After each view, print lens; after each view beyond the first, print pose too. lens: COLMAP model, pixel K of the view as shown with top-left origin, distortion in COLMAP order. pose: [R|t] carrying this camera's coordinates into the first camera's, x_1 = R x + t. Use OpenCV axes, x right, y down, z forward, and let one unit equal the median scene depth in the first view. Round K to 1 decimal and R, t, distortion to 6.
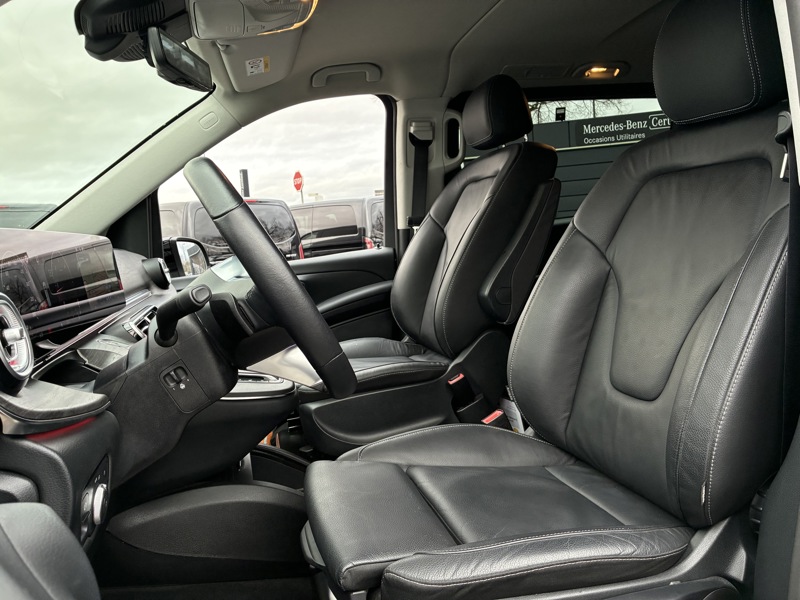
lens RADIAL K [[613.2, 0, 400.0], [0, 613.2, 300.0], [0, 0, 1]] dist [0.028814, -0.030246]
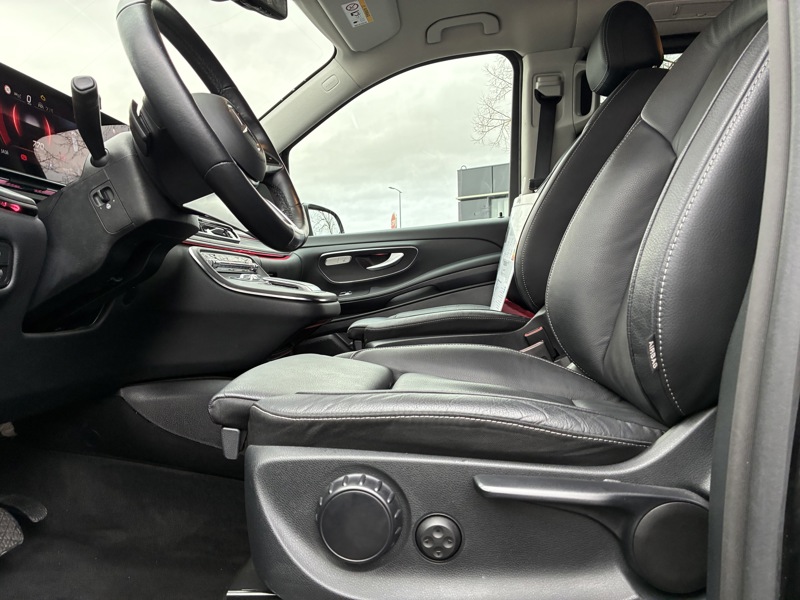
lens RADIAL K [[613.2, 0, 400.0], [0, 613.2, 300.0], [0, 0, 1]] dist [0.028814, -0.030246]
pose [[0.929823, 0.050725, -0.364494, 0.202375], [-0.079809, 0.994678, -0.065167, 0.136410], [0.359248, 0.089684, 0.928923, 0.098878]]
